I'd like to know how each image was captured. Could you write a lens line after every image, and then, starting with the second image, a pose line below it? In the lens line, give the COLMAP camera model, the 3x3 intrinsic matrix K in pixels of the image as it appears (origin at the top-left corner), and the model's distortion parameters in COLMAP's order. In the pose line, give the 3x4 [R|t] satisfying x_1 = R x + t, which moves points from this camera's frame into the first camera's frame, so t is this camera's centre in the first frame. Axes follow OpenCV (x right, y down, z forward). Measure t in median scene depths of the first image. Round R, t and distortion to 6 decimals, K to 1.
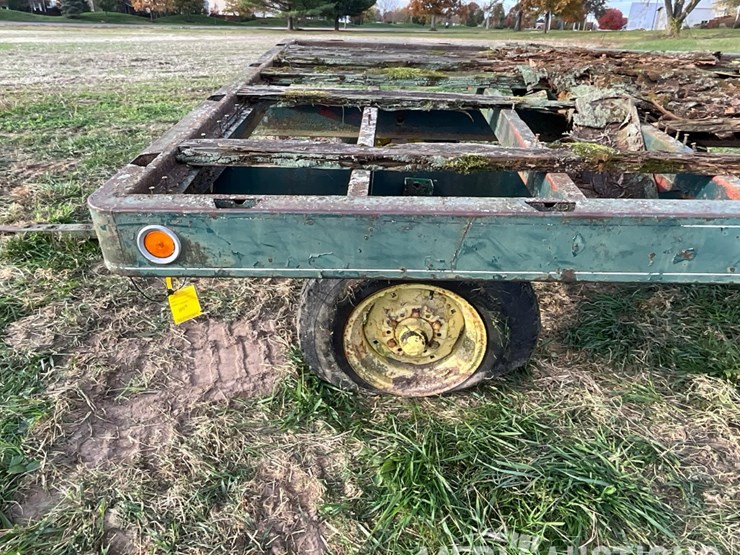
lens RADIAL K [[552.9, 0, 328.2], [0, 552.9, 327.2], [0, 0, 1]] dist [-0.004327, 0.001442]
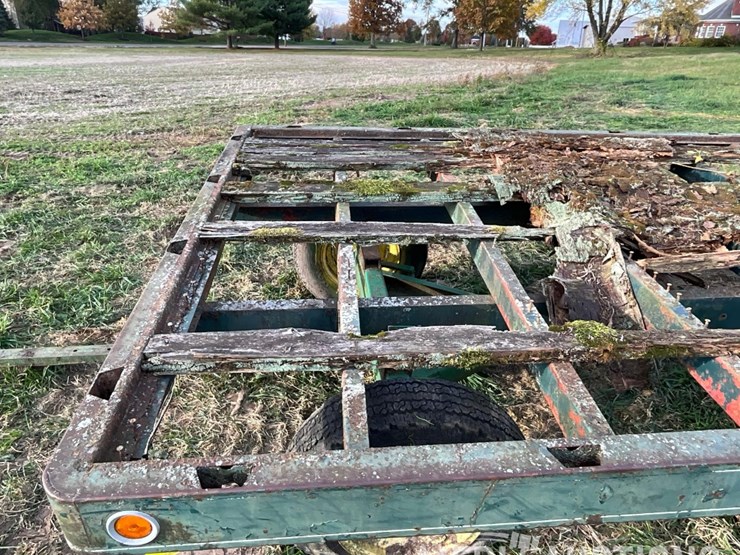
lens RADIAL K [[553.6, 0, 323.6], [0, 553.6, 290.8], [0, 0, 1]] dist [-0.006305, 0.001729]
pose [[0.994707, -0.041283, 0.094095, -0.053559], [0.043910, 0.998697, -0.026022, -0.310805], [-0.092898, 0.030016, 0.995223, 0.082093]]
